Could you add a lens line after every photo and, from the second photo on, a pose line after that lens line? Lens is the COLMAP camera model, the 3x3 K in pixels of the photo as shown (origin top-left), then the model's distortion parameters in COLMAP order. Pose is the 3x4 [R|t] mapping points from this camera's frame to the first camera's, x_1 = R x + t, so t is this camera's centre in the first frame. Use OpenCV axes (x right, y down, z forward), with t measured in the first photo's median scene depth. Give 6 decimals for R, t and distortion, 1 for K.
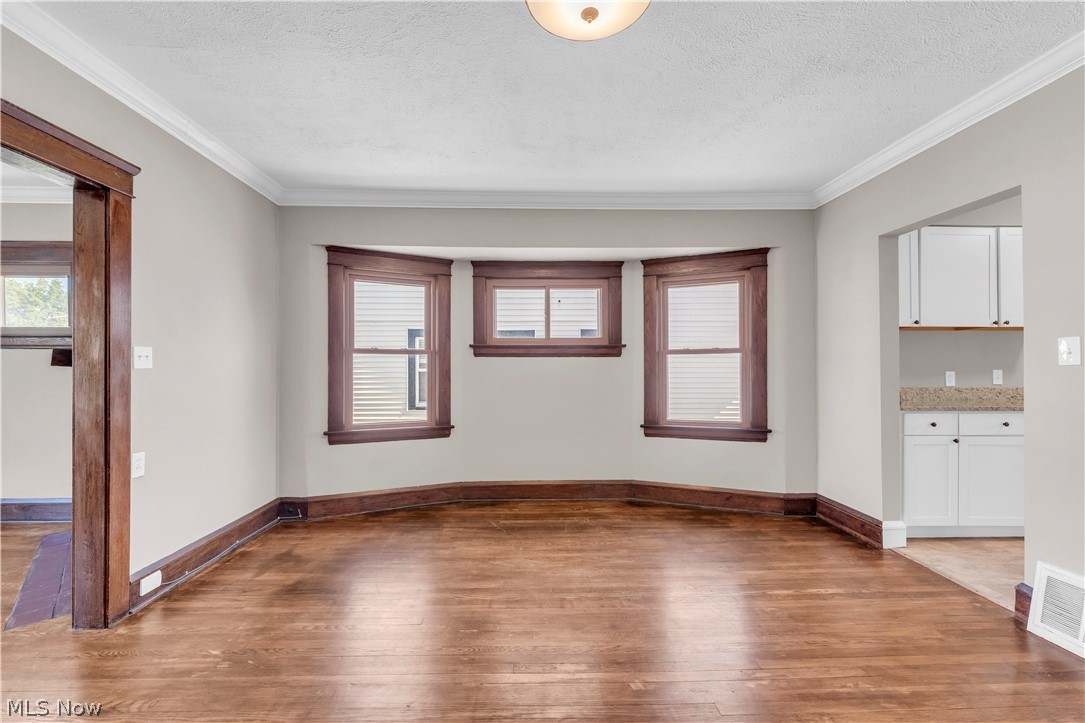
lens RADIAL K [[437.9, 0, 533.3], [0, 437.9, 368.1], [0, 0, 1]] dist [0.001794, 0.000180]
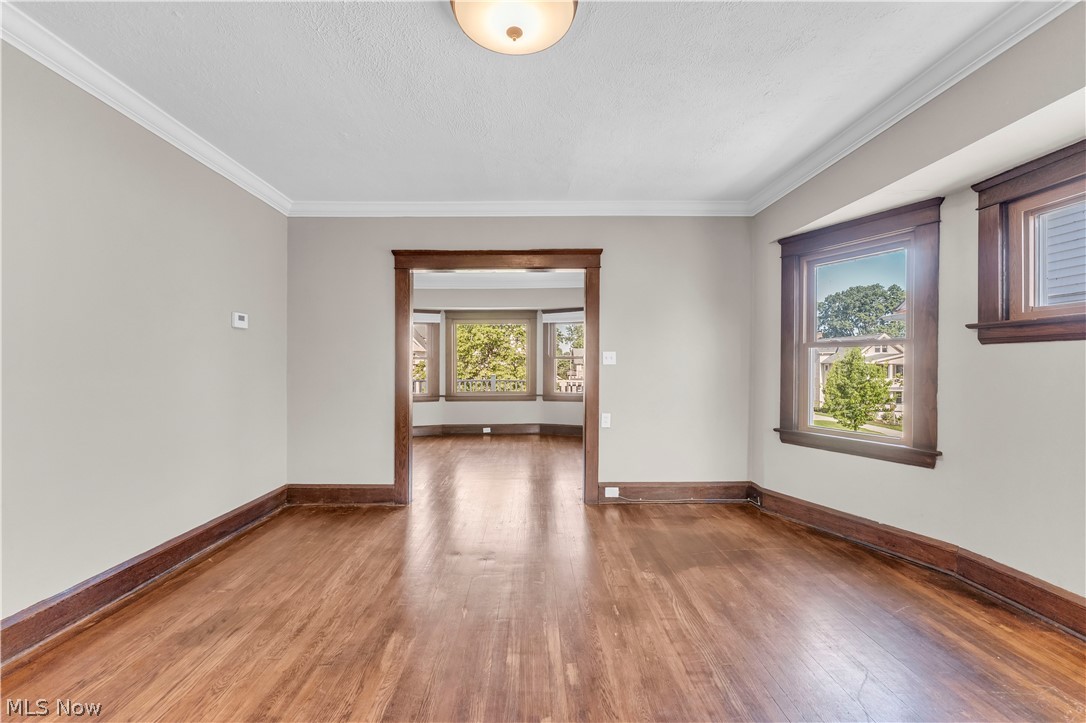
lens RADIAL K [[454.5, 0, 552.1], [0, 454.5, 366.4], [0, 0, 1]] dist [0.011964, -0.000085]
pose [[0.014843, 0.002755, -0.999886, 0.539168], [0.002607, 0.999993, 0.002794, 0.001184], [0.999886, -0.002648, 0.014836, 0.464649]]
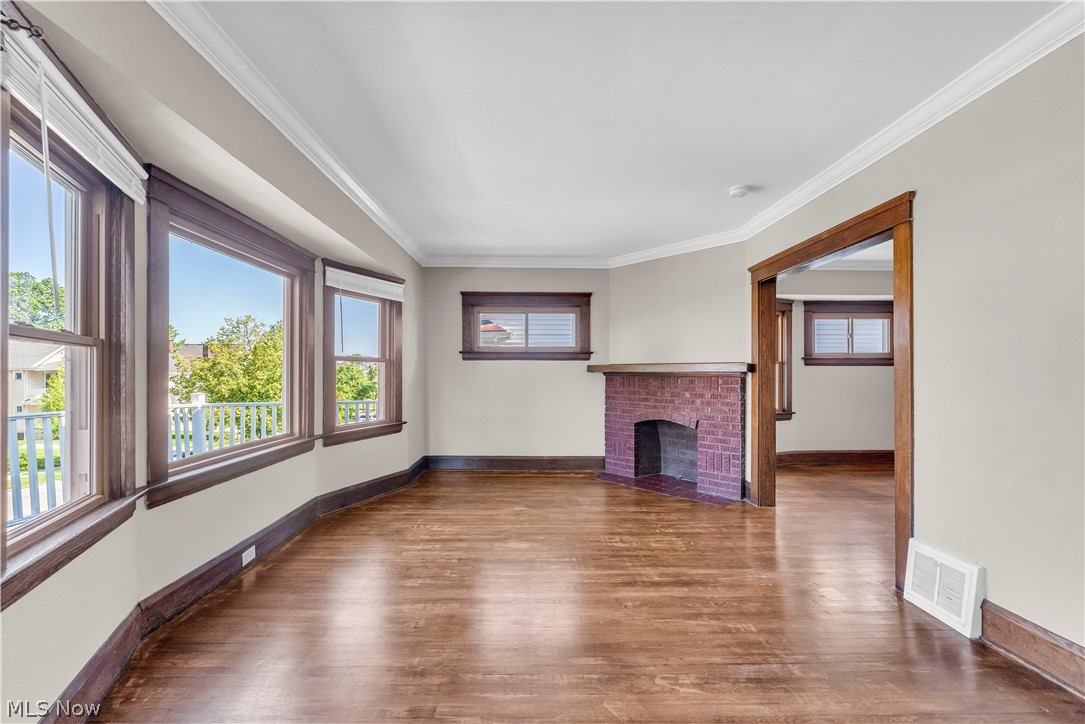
lens RADIAL K [[449.6, 0, 520.7], [0, 449.6, 371.6], [0, 0, 1]] dist [-0.001484, -0.000139]
pose [[0.999851, 0.002970, -0.016986, -1.205246], [-0.002967, 0.999996, 0.000159, -0.004213], [0.016987, -0.000108, 0.999856, -0.600367]]
